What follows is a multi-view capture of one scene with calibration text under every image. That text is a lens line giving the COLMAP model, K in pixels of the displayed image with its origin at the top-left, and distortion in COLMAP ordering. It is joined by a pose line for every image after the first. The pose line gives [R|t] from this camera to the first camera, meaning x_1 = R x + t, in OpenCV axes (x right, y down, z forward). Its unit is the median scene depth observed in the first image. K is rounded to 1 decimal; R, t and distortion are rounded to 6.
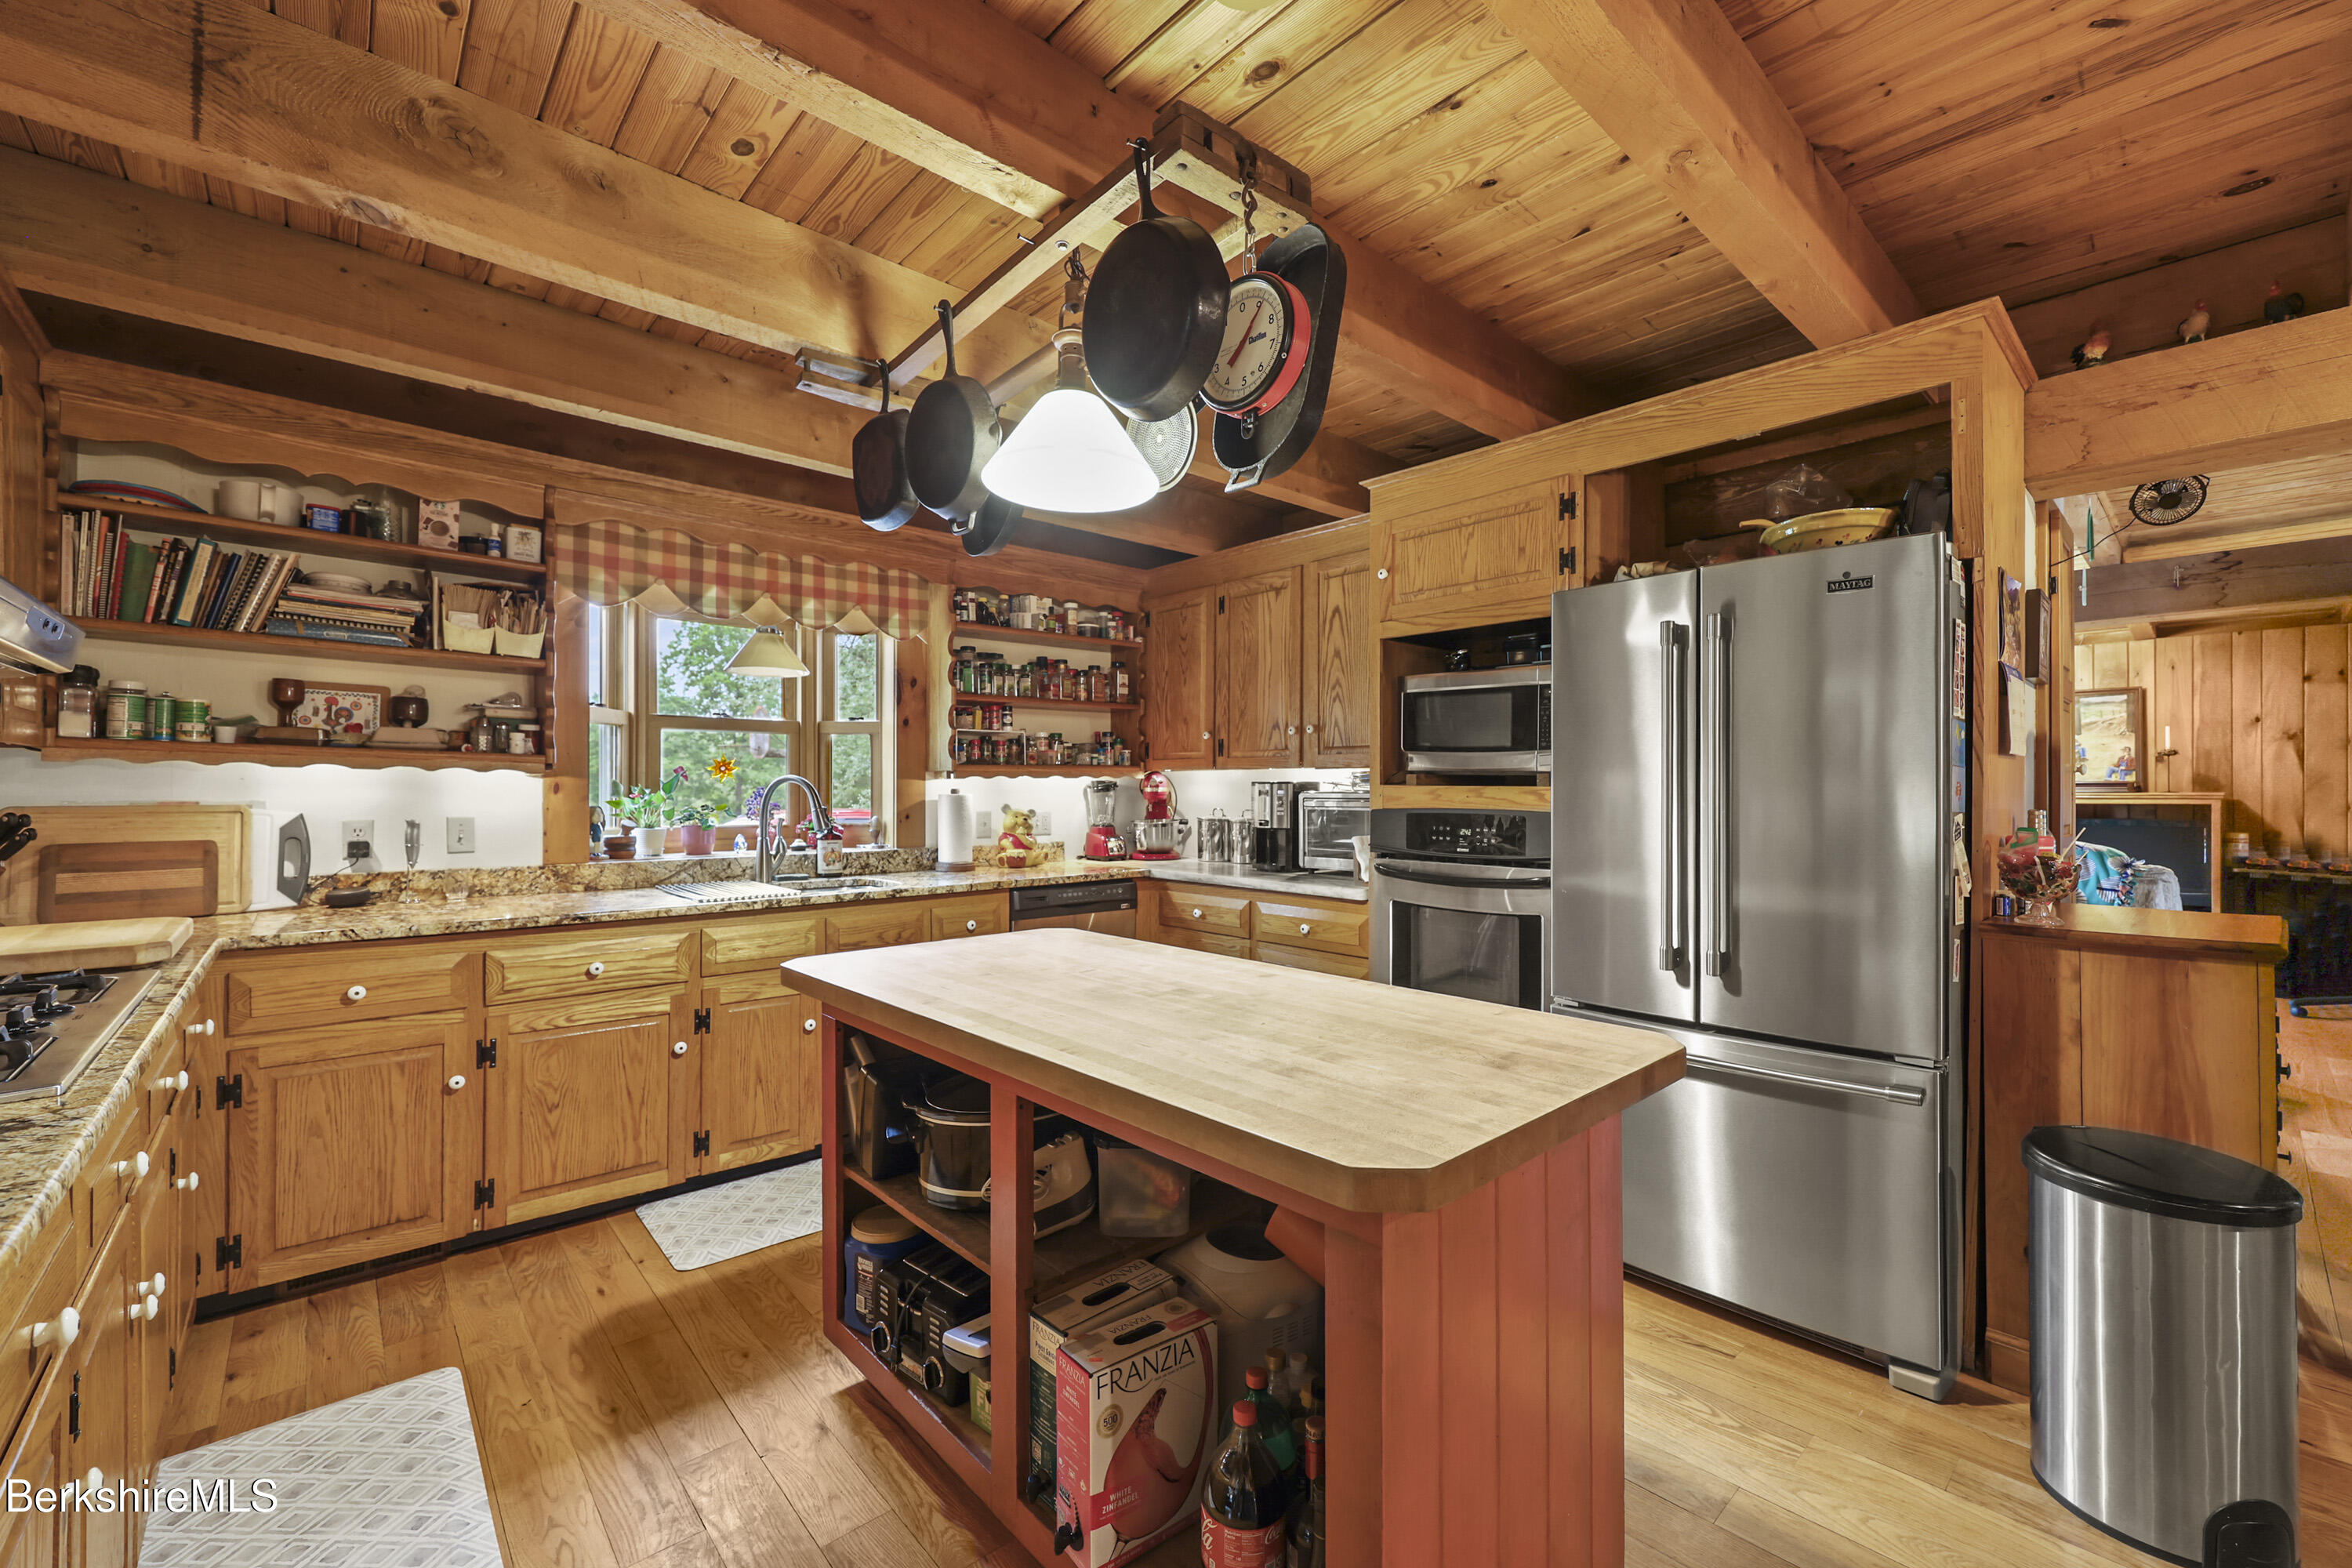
lens RADIAL K [[952.1, 0, 1174.7], [0, 952.1, 785.9], [0, 0, 1]] dist [0.002162, 0.000218]
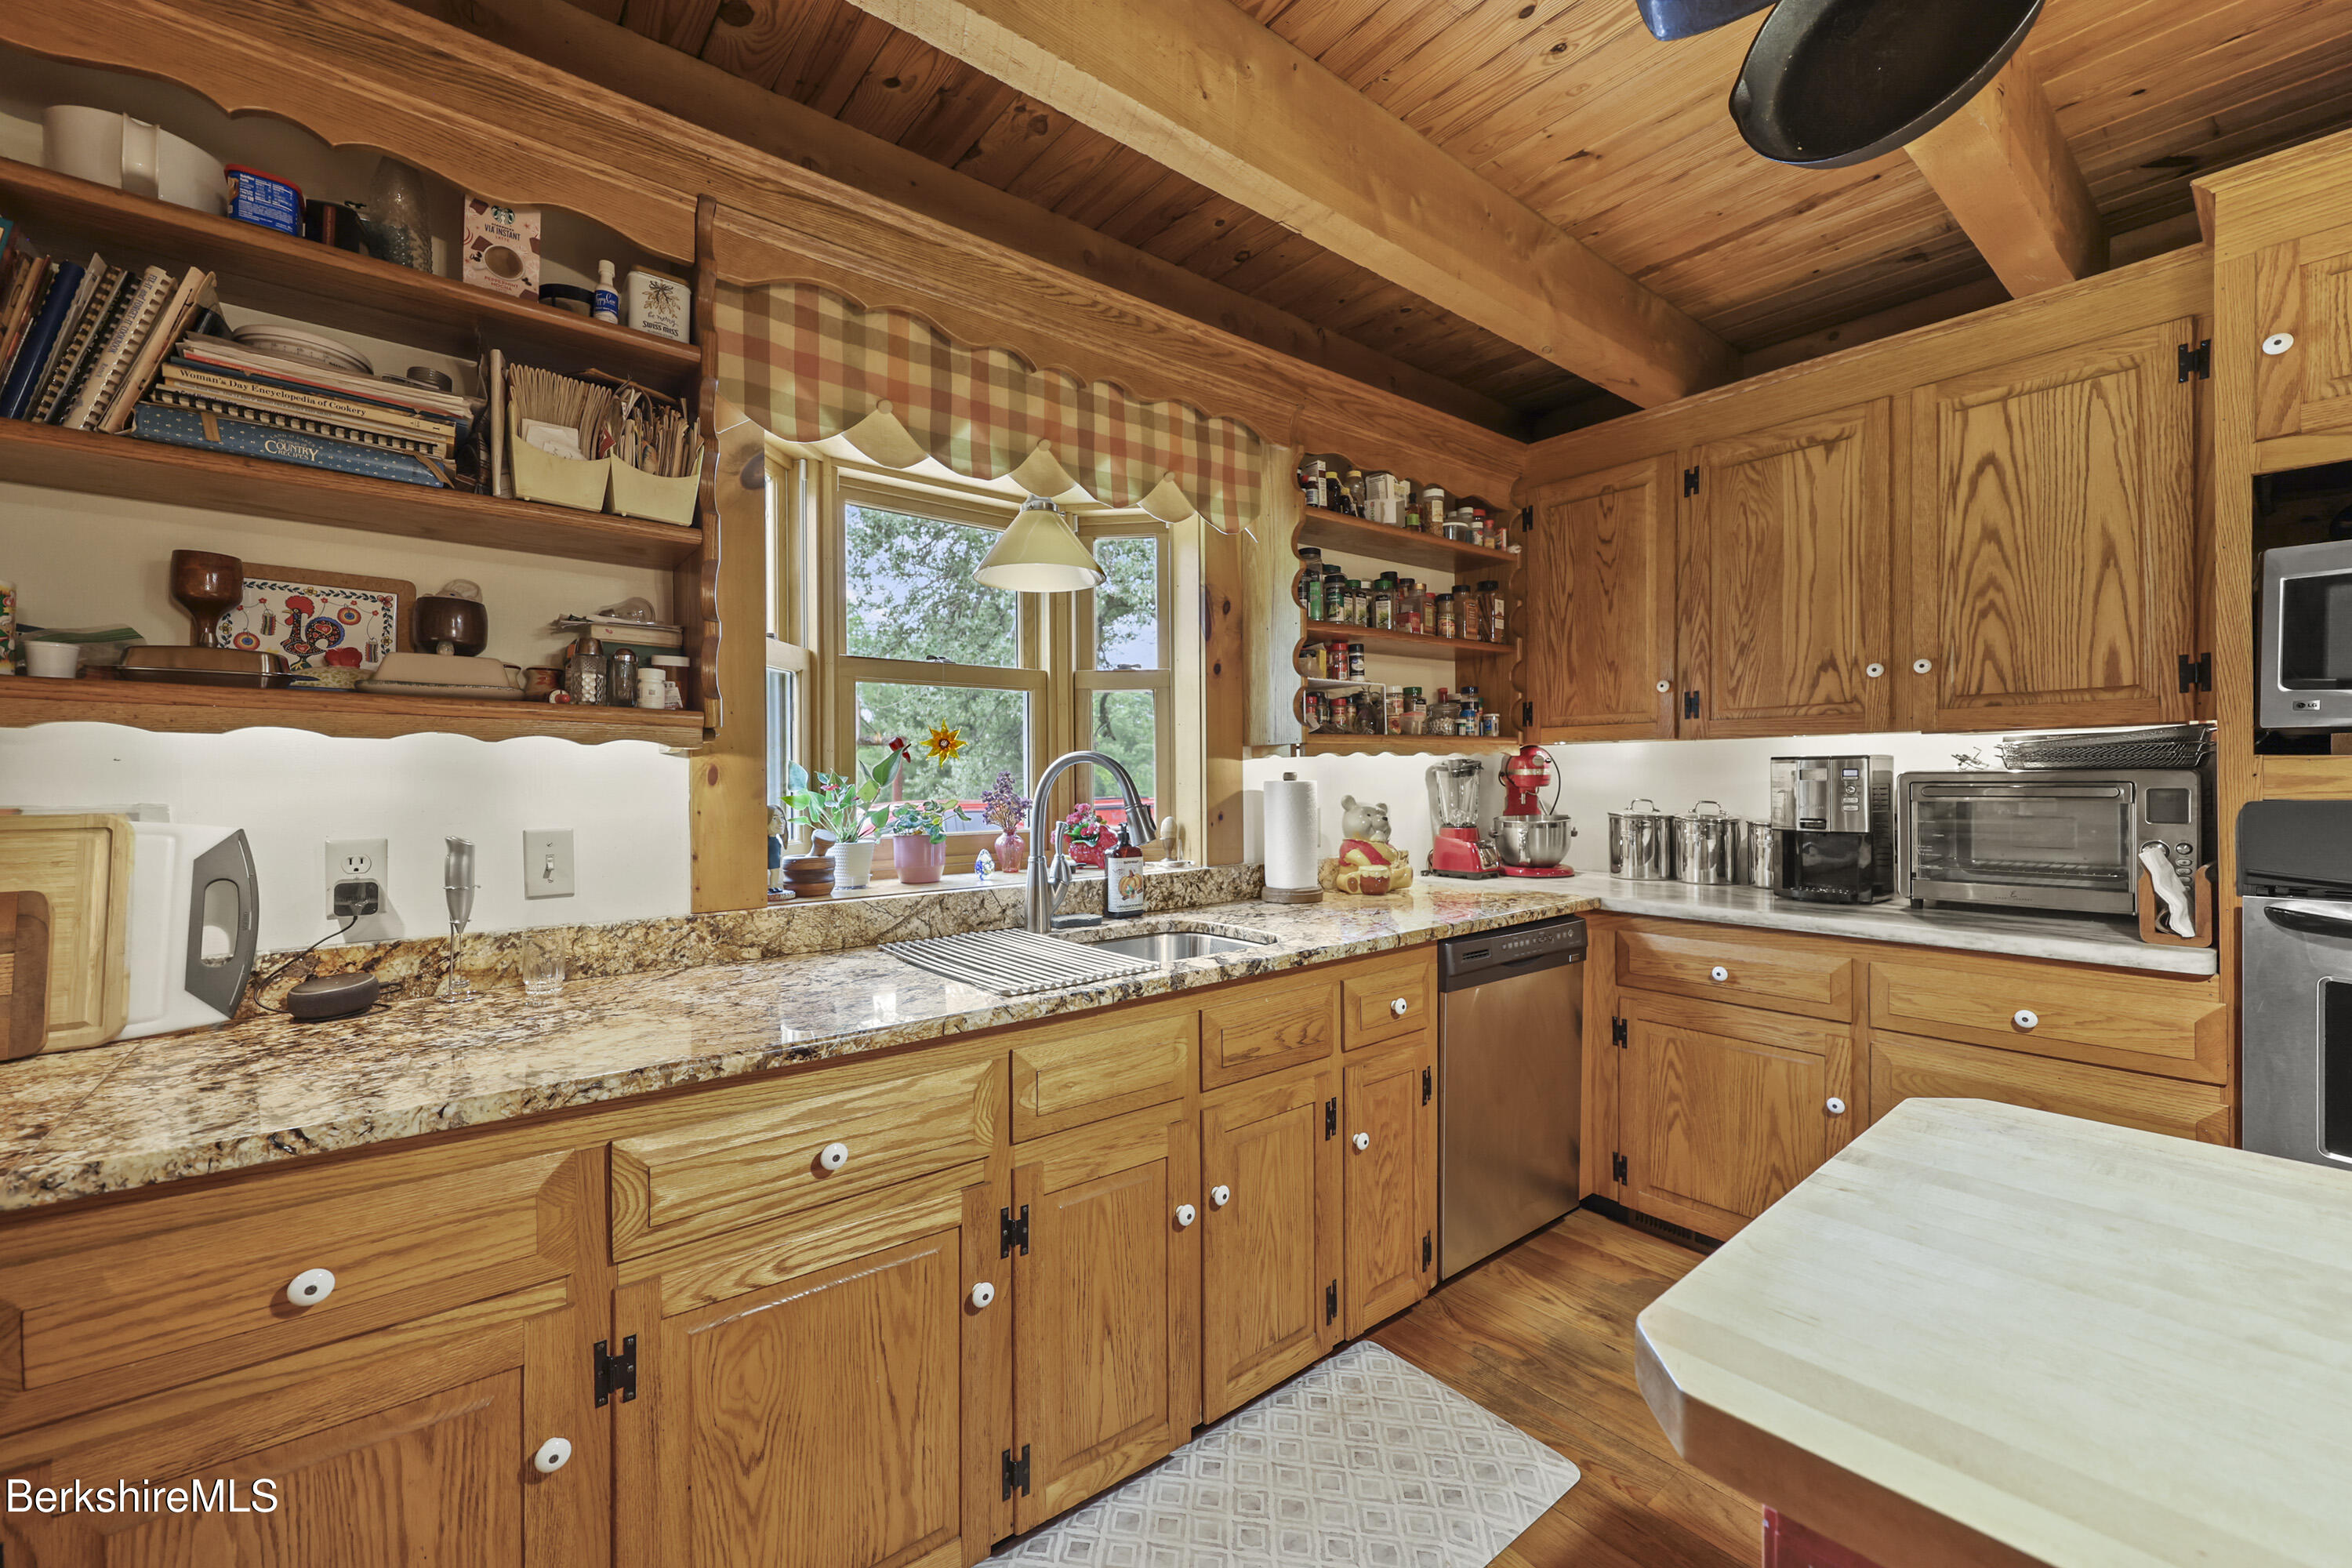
lens RADIAL K [[948.3, 0, 1181.9], [0, 948.3, 776.9], [0, 0, 1]] dist [-0.001290, -0.000044]
pose [[0.998940, -0.008790, -0.045179, -0.362619], [0.008963, 0.999953, 0.003623, 0.003905], [0.045145, -0.004024, 0.998972, 0.475928]]
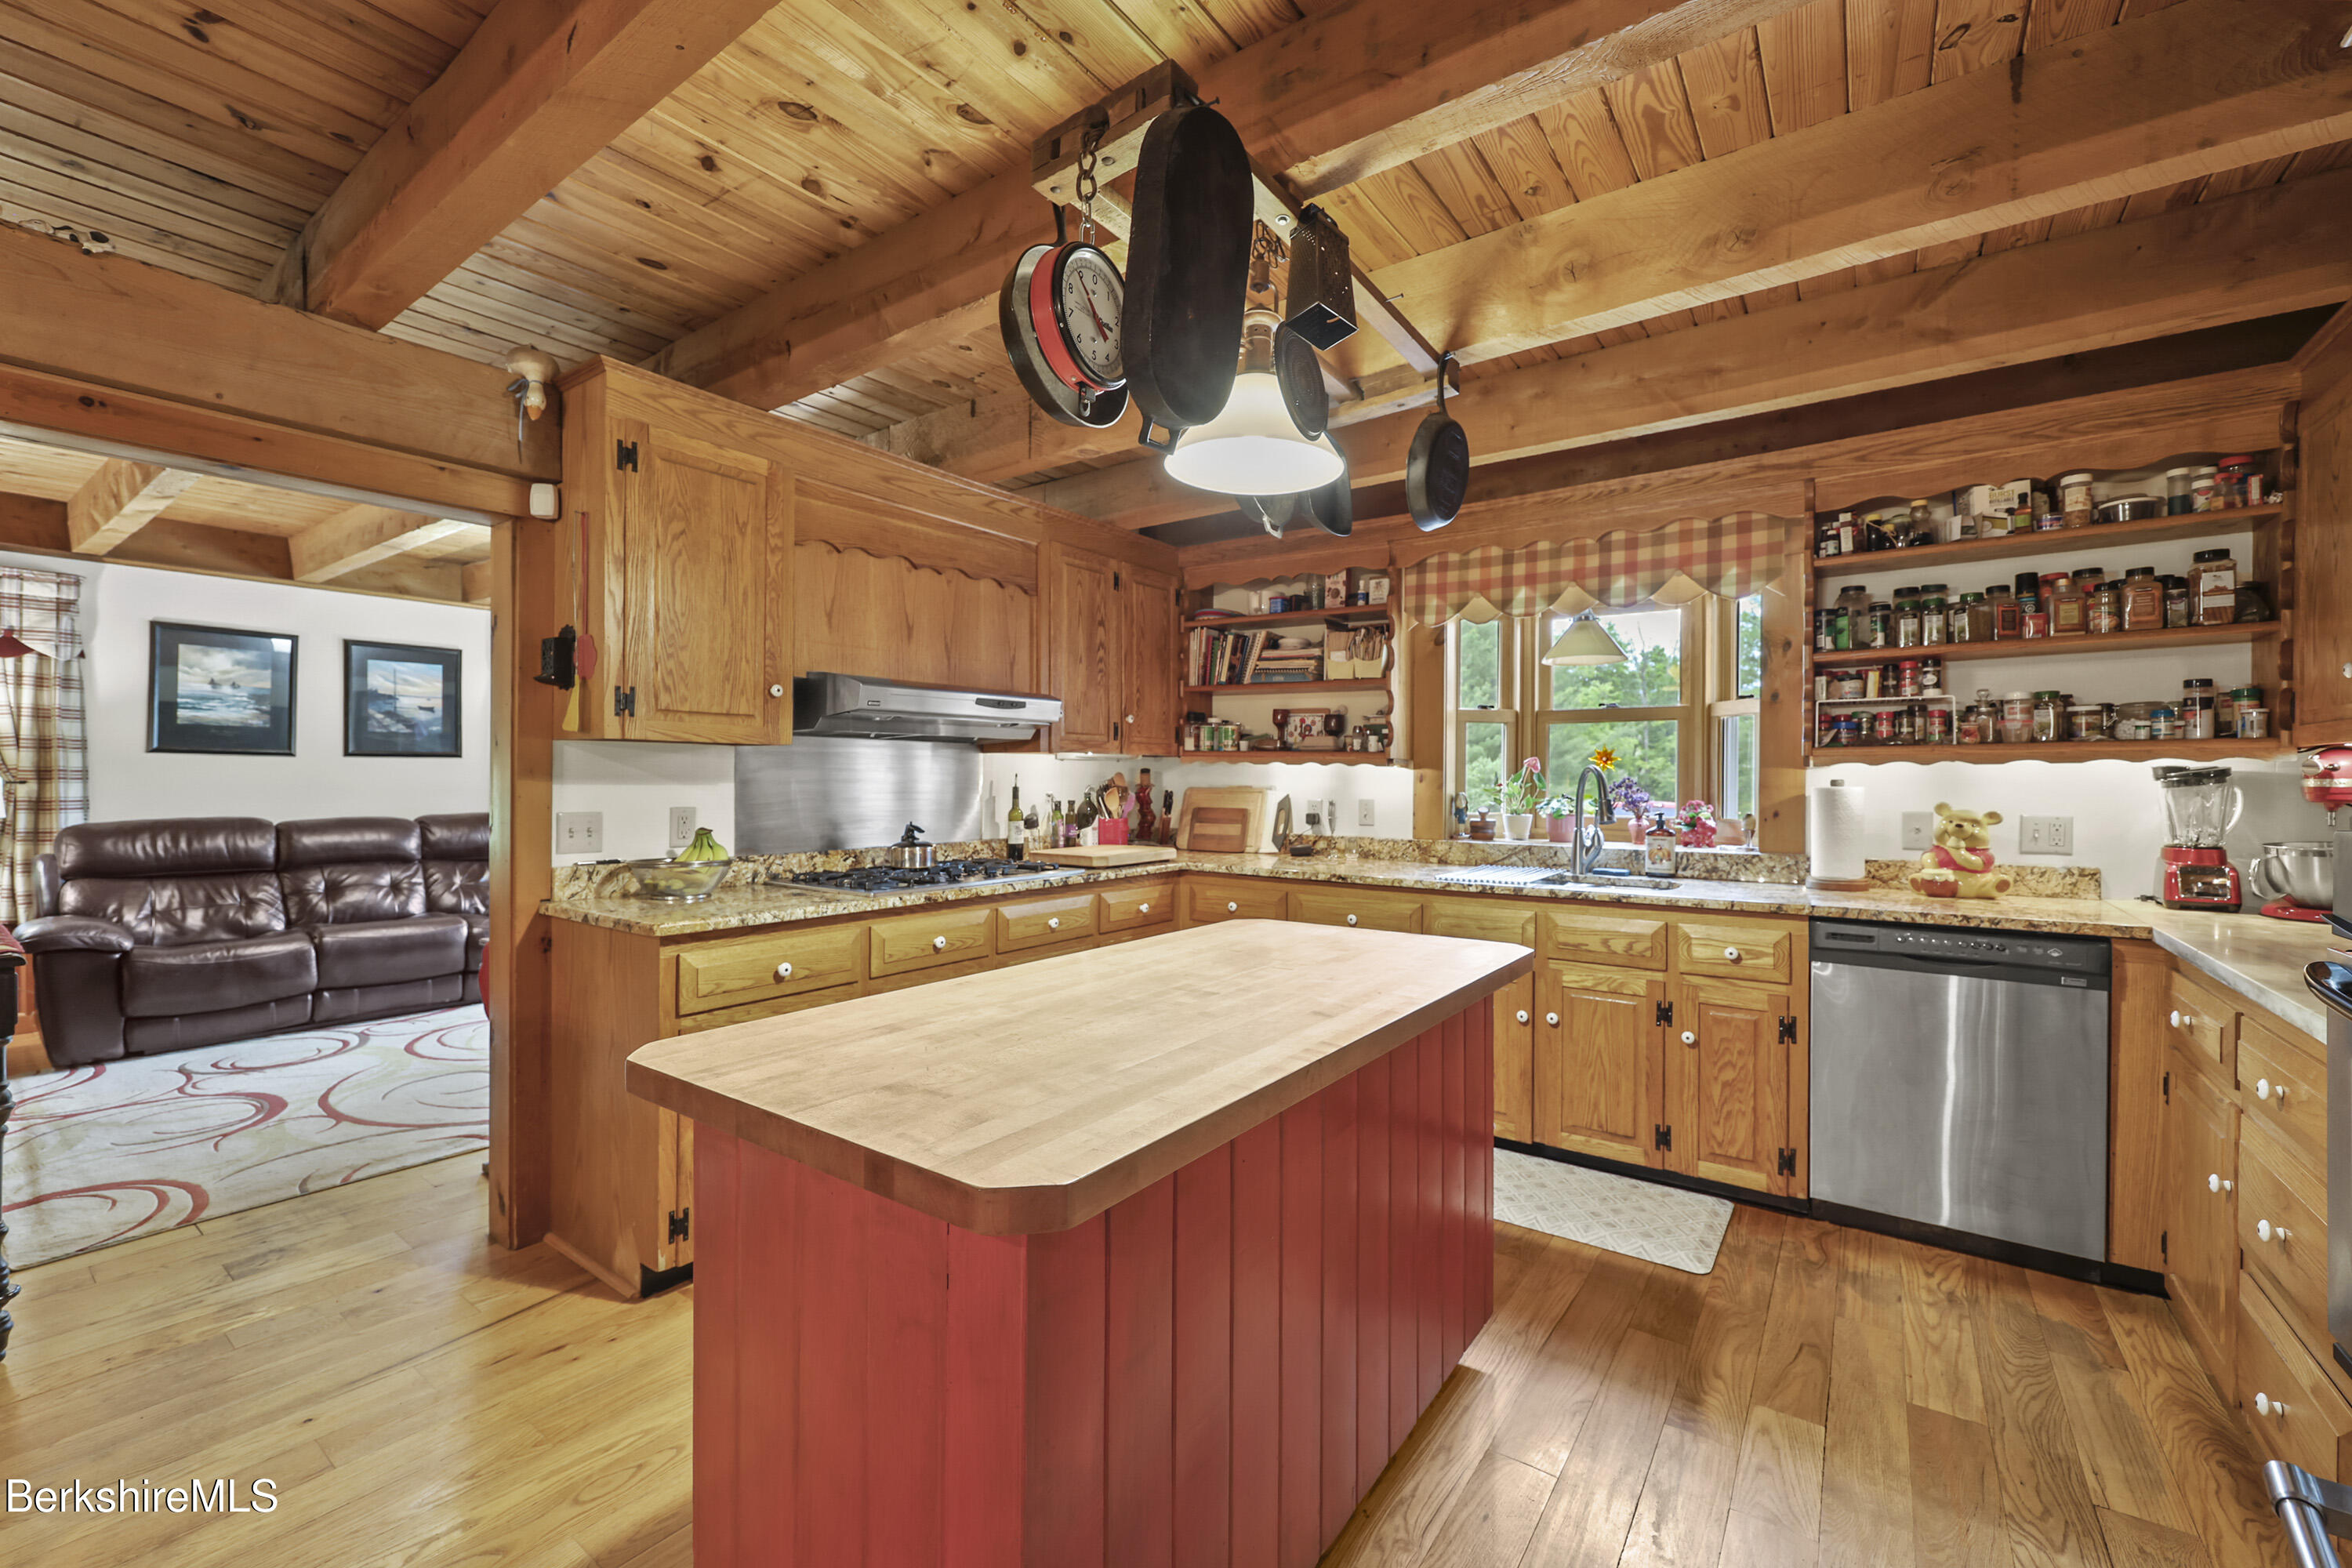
lens RADIAL K [[960.7, 0, 1181.1], [0, 960.7, 785.0], [0, 0, 1]] dist [-0.000087, 0.000037]
pose [[0.210454, 0.008373, -0.977568, 0.527981], [-0.000288, 0.999964, 0.008502, 0.000735], [0.977604, -0.001508, 0.210449, 0.443958]]
